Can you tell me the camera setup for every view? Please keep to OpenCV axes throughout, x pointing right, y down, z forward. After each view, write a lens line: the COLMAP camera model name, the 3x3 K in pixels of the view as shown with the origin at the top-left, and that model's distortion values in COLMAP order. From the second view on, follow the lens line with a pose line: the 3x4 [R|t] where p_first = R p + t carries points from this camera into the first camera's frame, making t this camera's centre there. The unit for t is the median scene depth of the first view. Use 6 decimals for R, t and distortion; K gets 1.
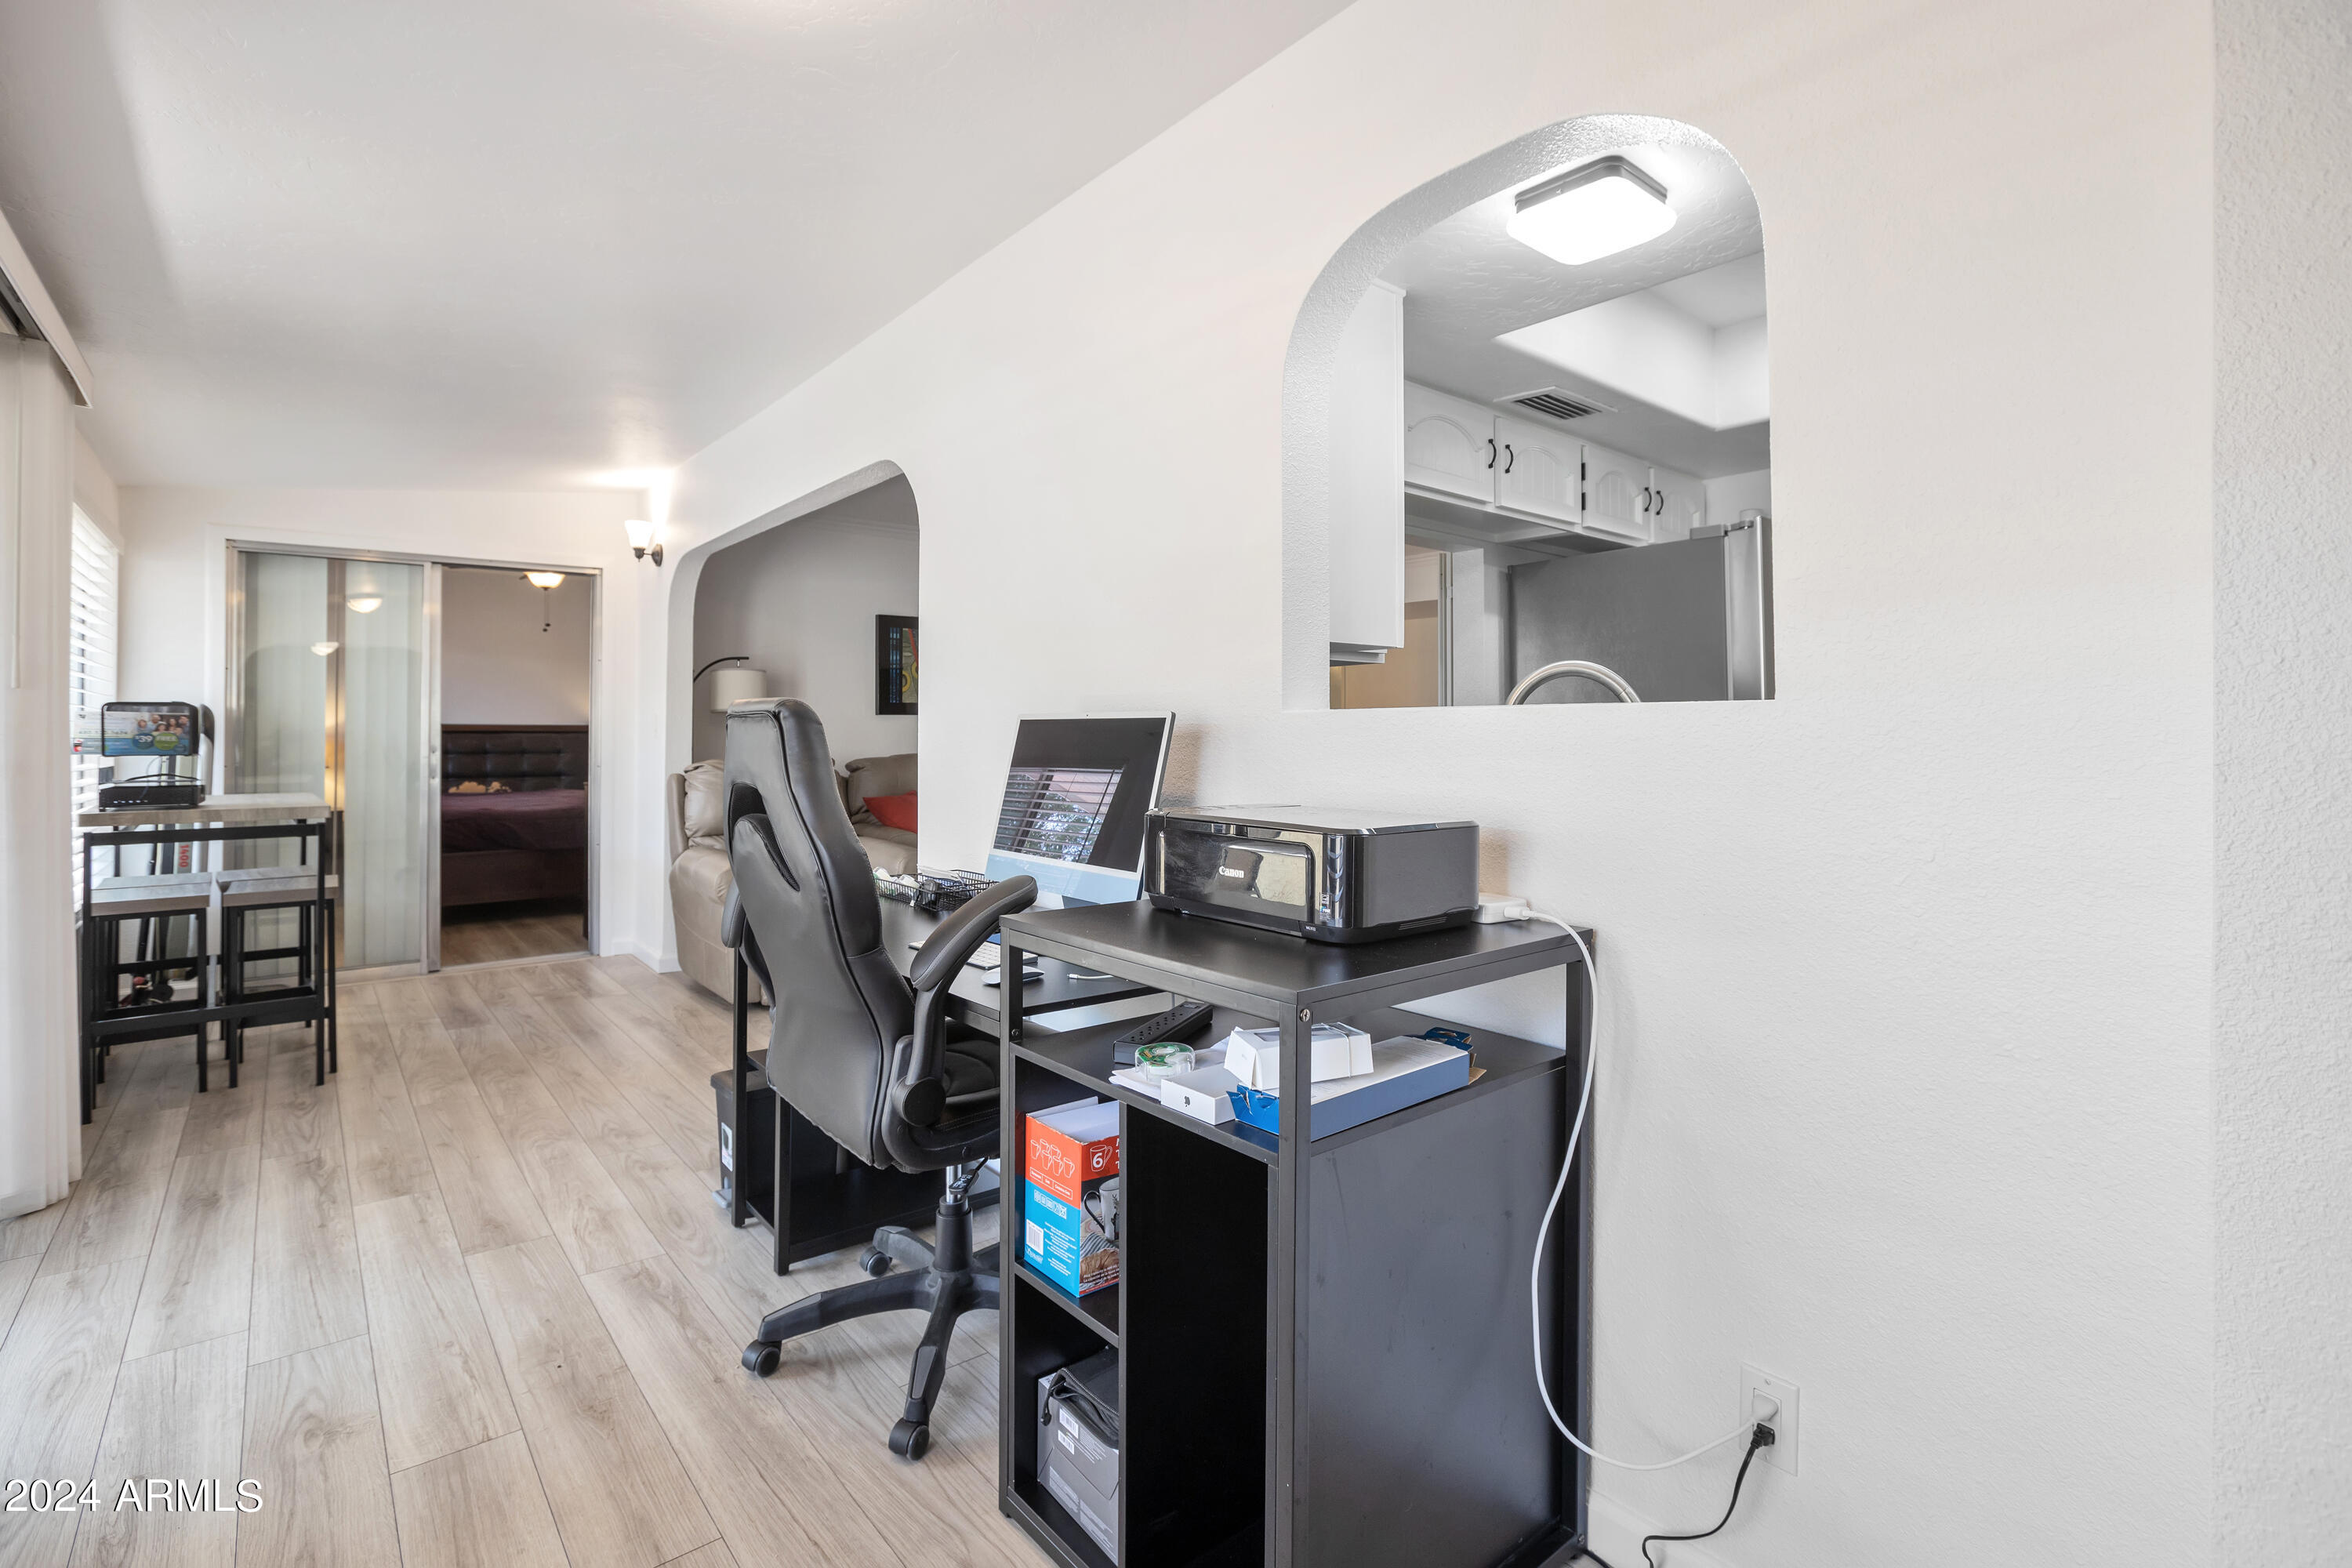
lens RADIAL K [[1082.5, 0, 1187.1], [0, 1082.5, 730.8], [0, 0, 1]] dist [-0.012474, 0.000881]
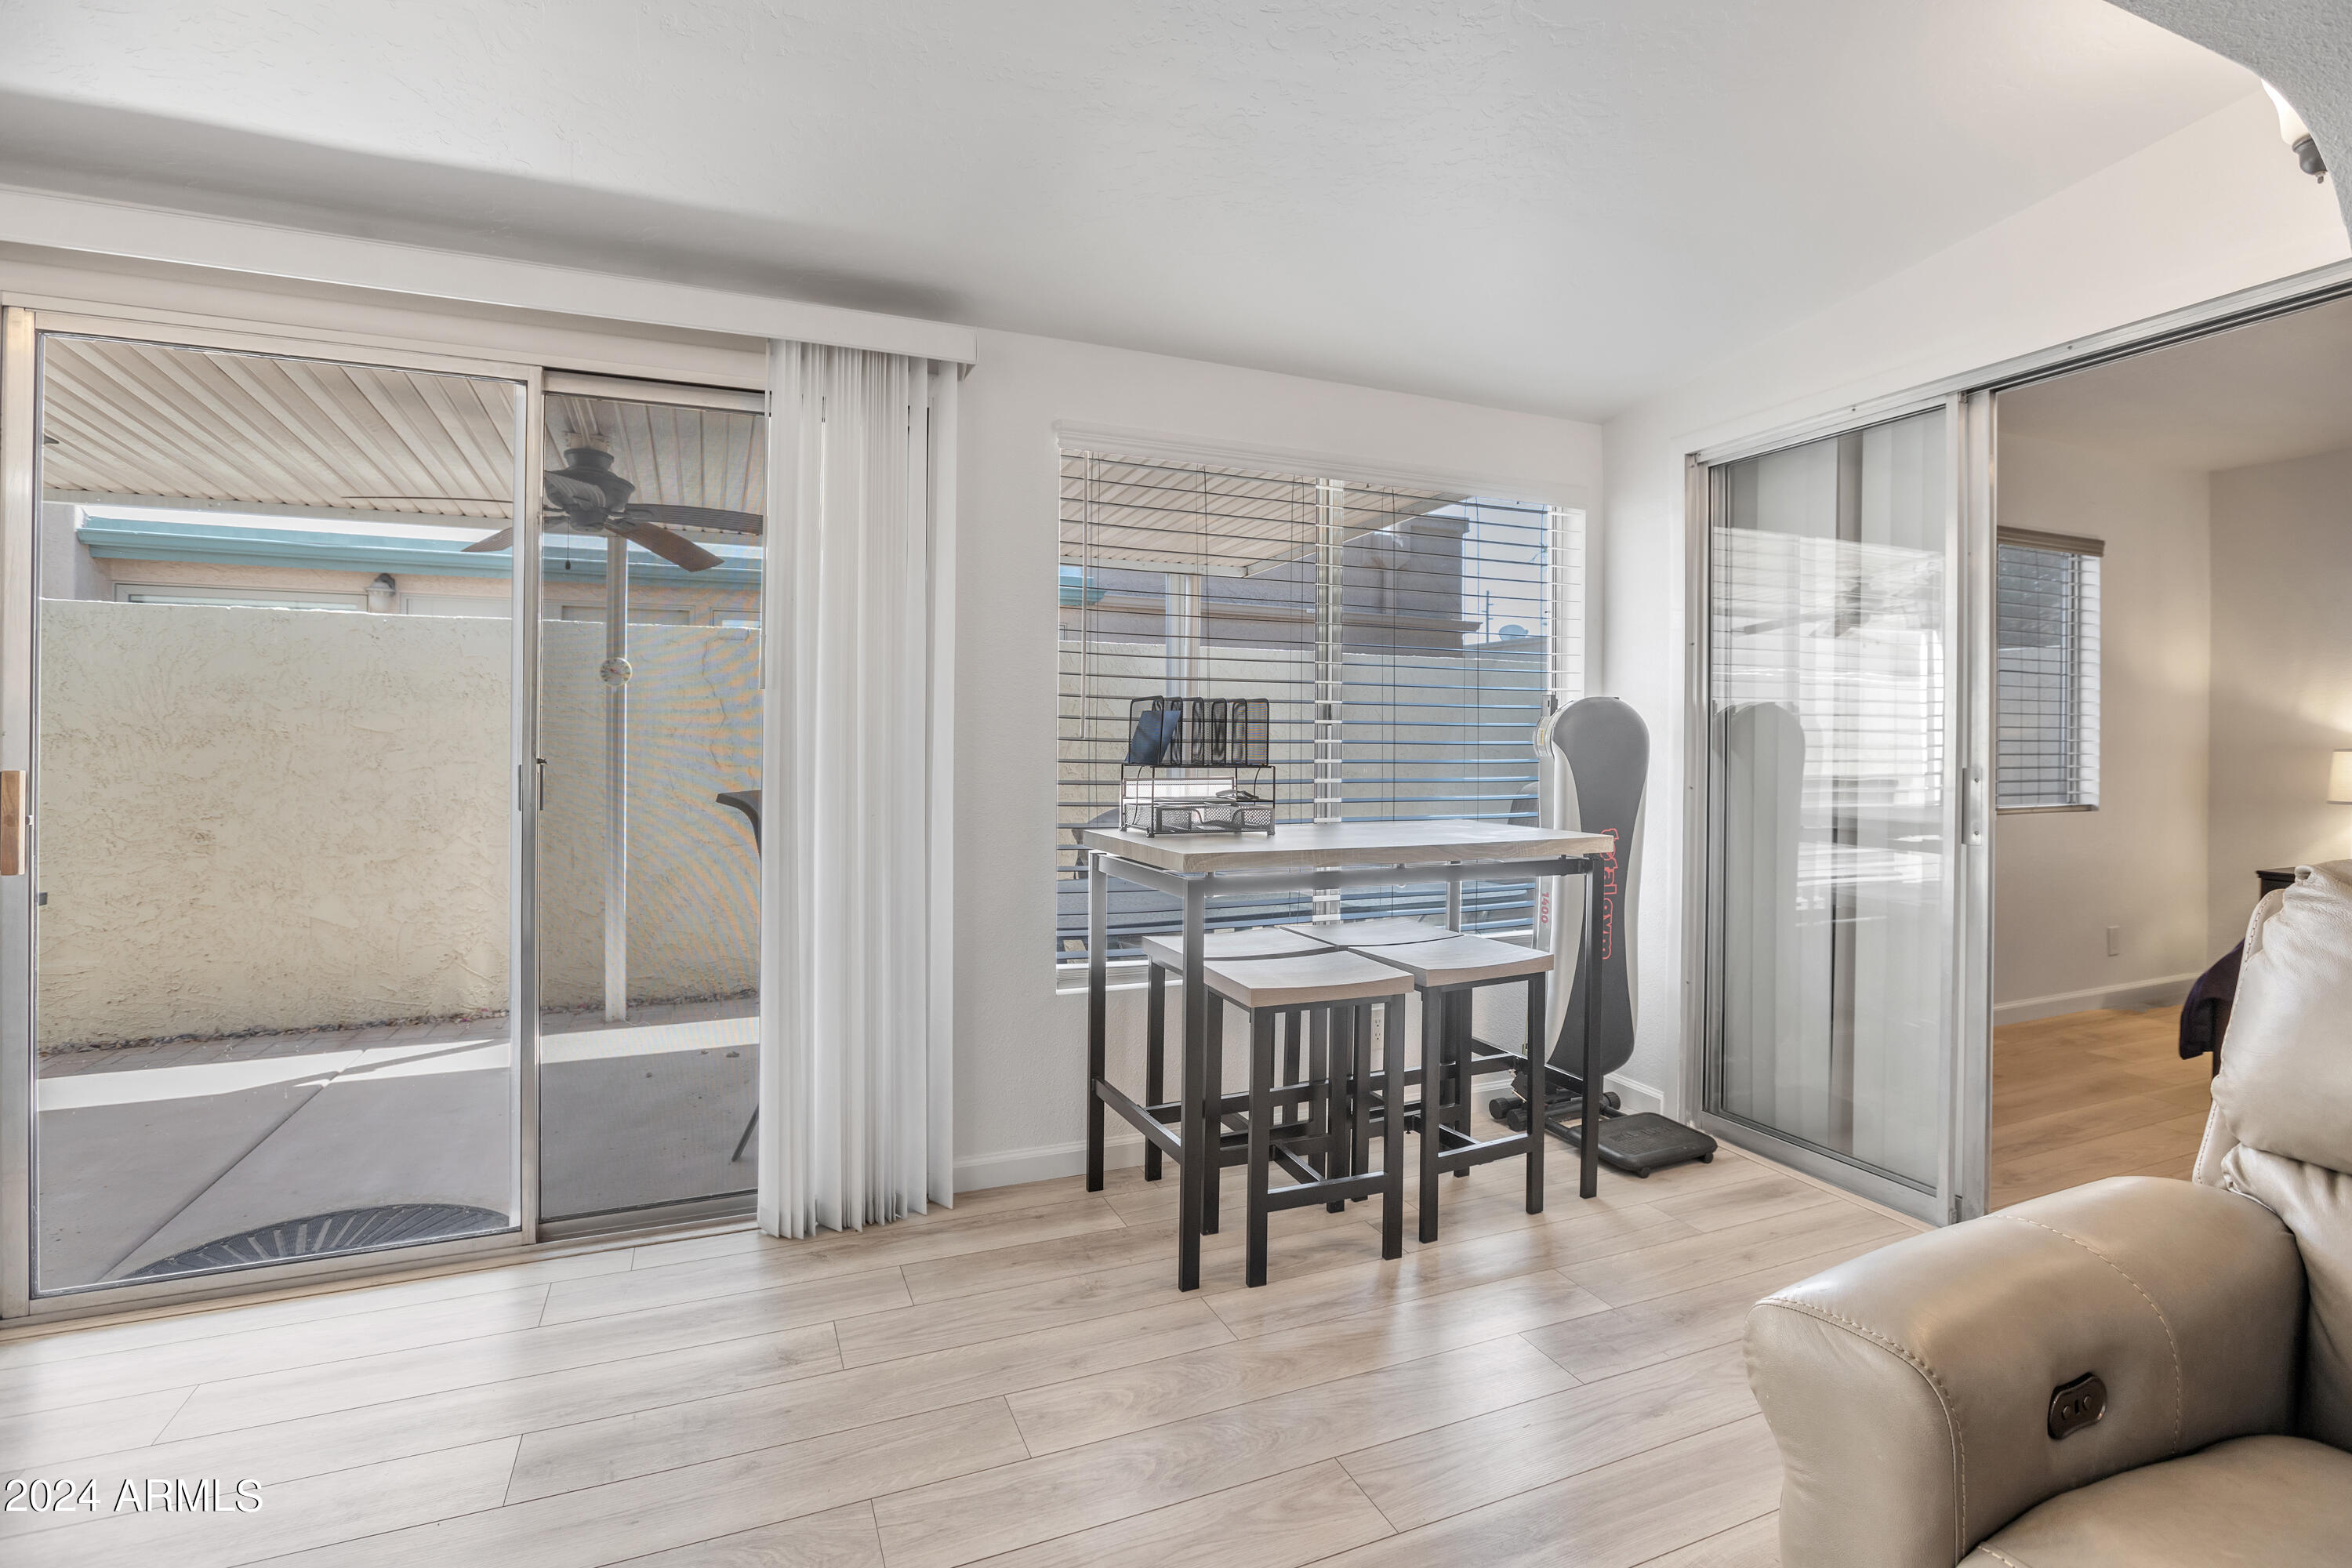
lens RADIAL K [[1082.5, 0, 1187.1], [0, 1082.5, 730.8], [0, 0, 1]] dist [-0.012474, 0.000881]
pose [[-0.274572, -0.025588, -0.961226, -0.173119], [0.002315, 0.999625, -0.027271, 0.021483], [0.961564, -0.009713, -0.274410, 1.078320]]
